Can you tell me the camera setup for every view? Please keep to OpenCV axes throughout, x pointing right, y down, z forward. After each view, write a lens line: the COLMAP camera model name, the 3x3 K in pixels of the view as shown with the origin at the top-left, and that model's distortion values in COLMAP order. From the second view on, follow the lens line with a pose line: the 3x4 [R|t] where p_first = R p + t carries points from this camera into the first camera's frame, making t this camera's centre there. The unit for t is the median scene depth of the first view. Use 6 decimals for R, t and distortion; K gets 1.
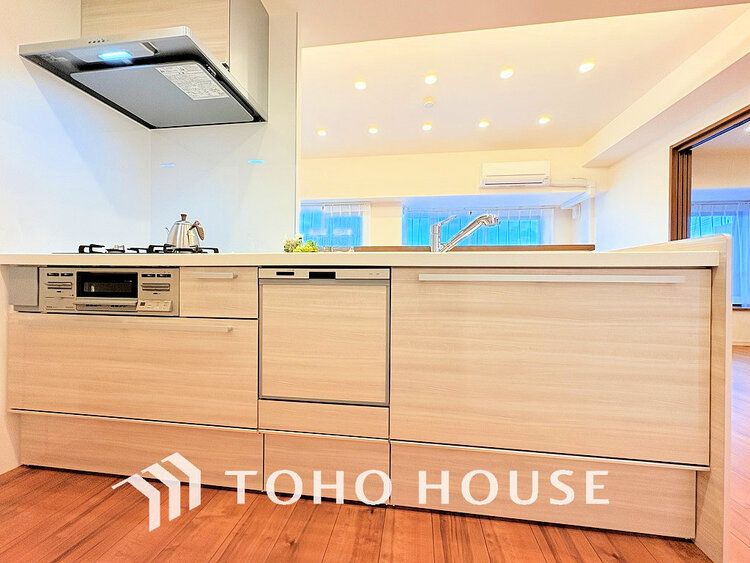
lens RADIAL K [[299.0, 0, 376.5], [0, 299.0, 281.2], [0, 0, 1]] dist [0.000820, 0.000115]
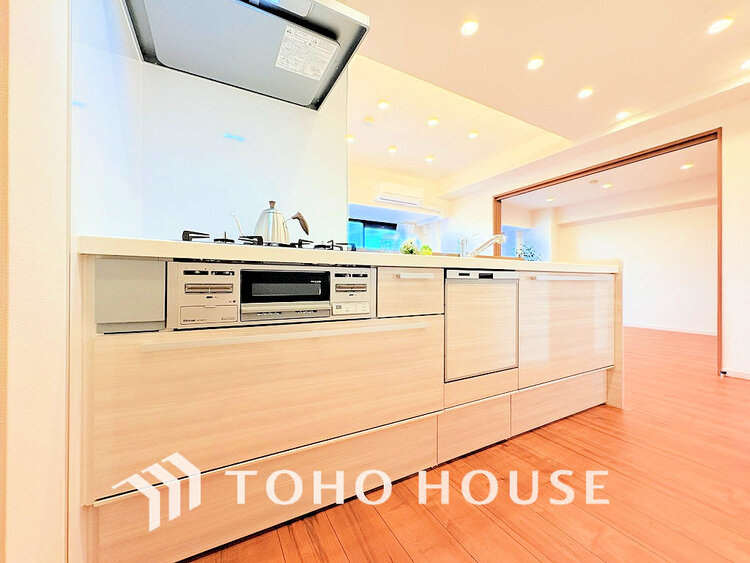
lens RADIAL K [[299.0, 0, 376.5], [0, 299.0, 281.2], [0, 0, 1]] dist [0.000820, 0.000115]
pose [[0.803581, -0.005288, 0.595172, -1.216447], [0.005416, 0.999984, 0.001572, -0.001662], [-0.595171, 0.001960, 0.803597, 0.216542]]
